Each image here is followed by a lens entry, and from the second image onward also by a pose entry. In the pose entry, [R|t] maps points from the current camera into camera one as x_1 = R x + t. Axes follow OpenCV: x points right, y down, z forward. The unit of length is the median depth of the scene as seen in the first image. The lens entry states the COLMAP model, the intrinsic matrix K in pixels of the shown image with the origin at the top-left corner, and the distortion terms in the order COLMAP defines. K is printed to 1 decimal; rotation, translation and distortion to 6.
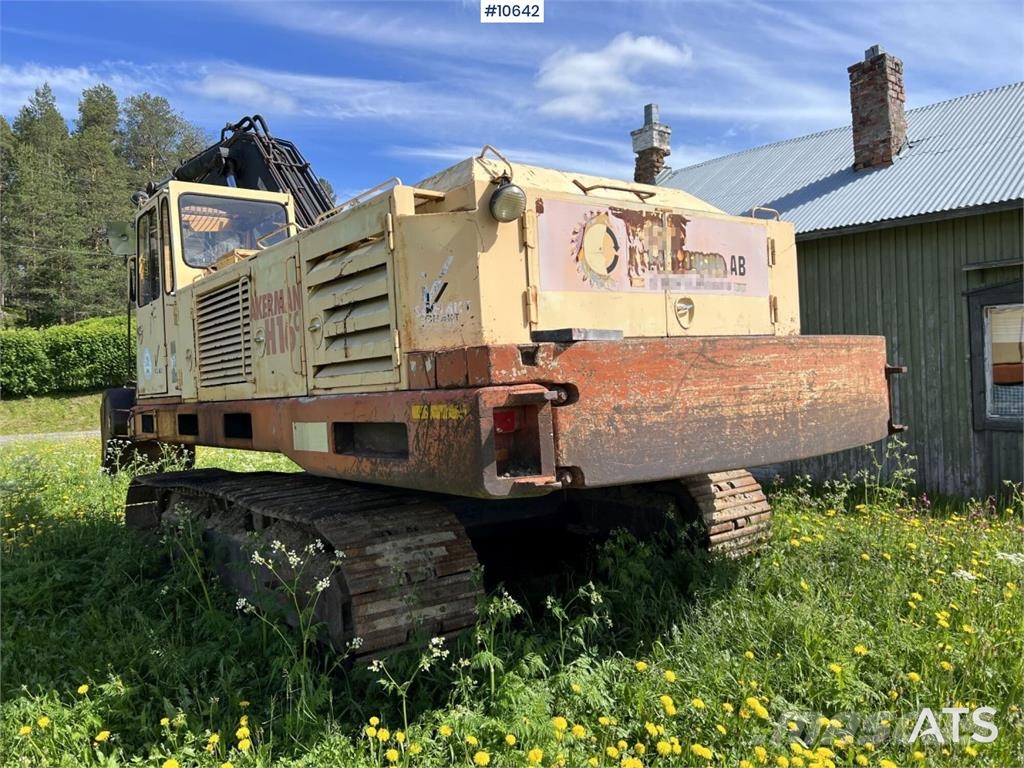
lens RADIAL K [[769.8, 0, 502.2], [0, 769.8, 374.7], [0, 0, 1]] dist [0.062955, -0.072106]
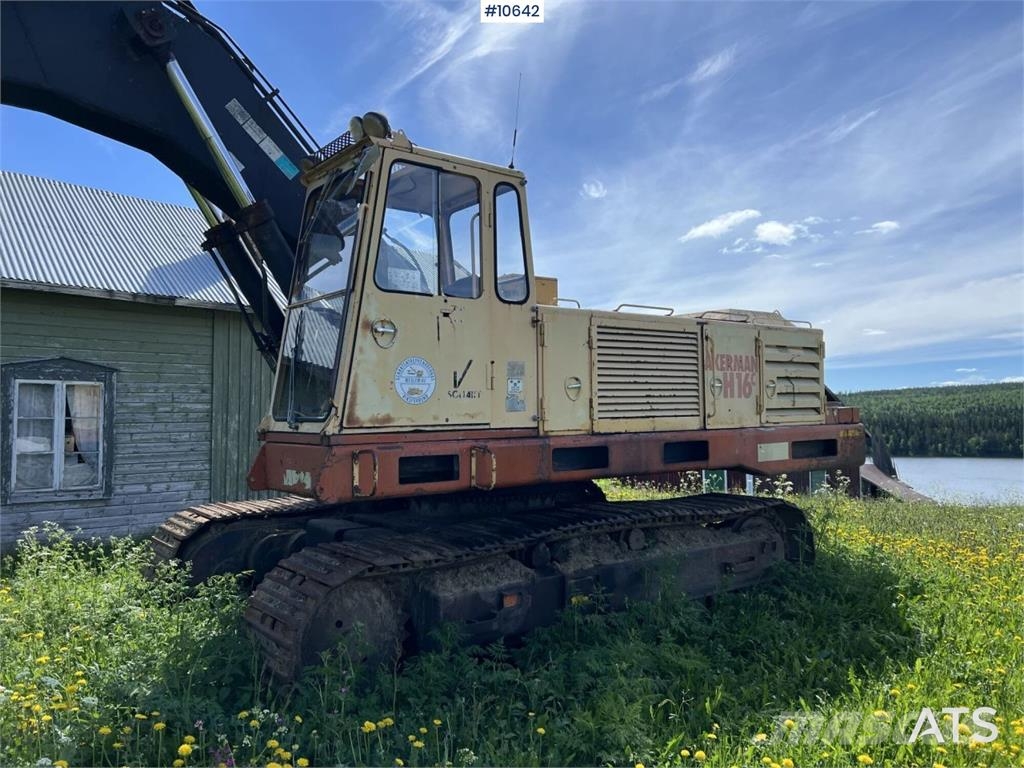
lens RADIAL K [[769.8, 0, 510.9], [0, 769.8, 382.8], [0, 0, 1]] dist [0.062955, -0.072106]
pose [[0.001772, 0.085000, 0.996379, -1.866488], [-0.000987, 0.996381, -0.084998, 0.073455], [-0.999998, -0.000833, 0.001850, 1.524038]]
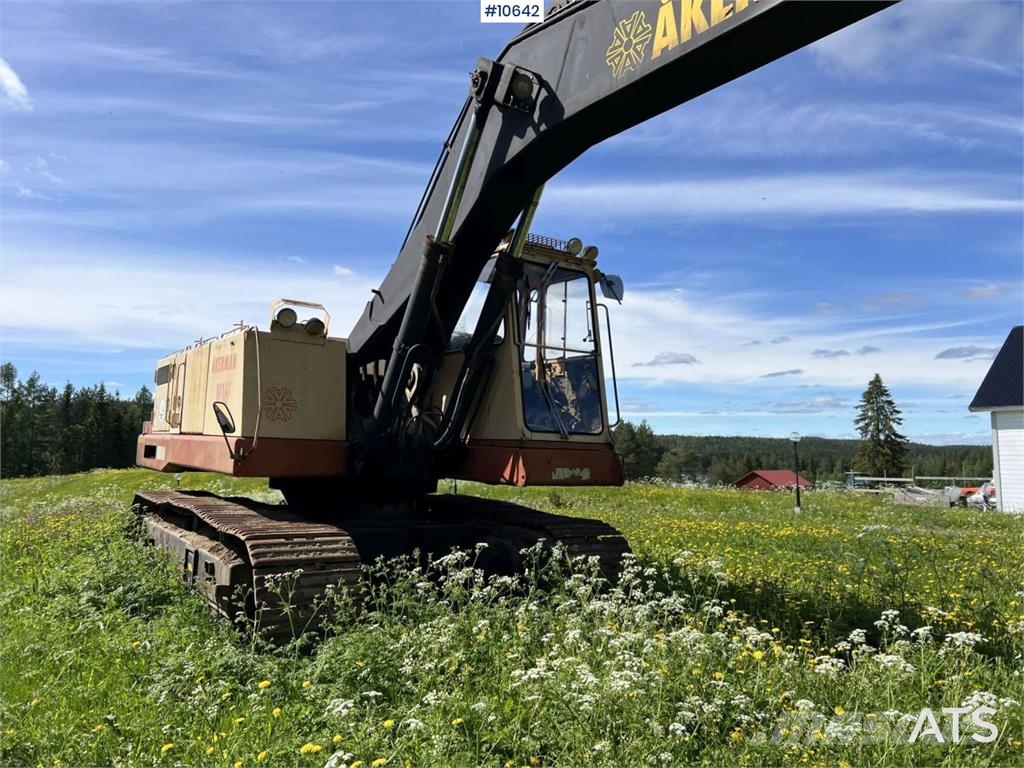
lens RADIAL K [[769.8, 0, 503.4], [0, 769.8, 378.2], [0, 0, 1]] dist [0.062955, -0.072106]
pose [[-0.998442, 0.024673, 0.050041, -0.681556], [0.019410, 0.994487, -0.103049, 0.081151], [-0.052308, -0.101917, -0.993417, 3.467741]]
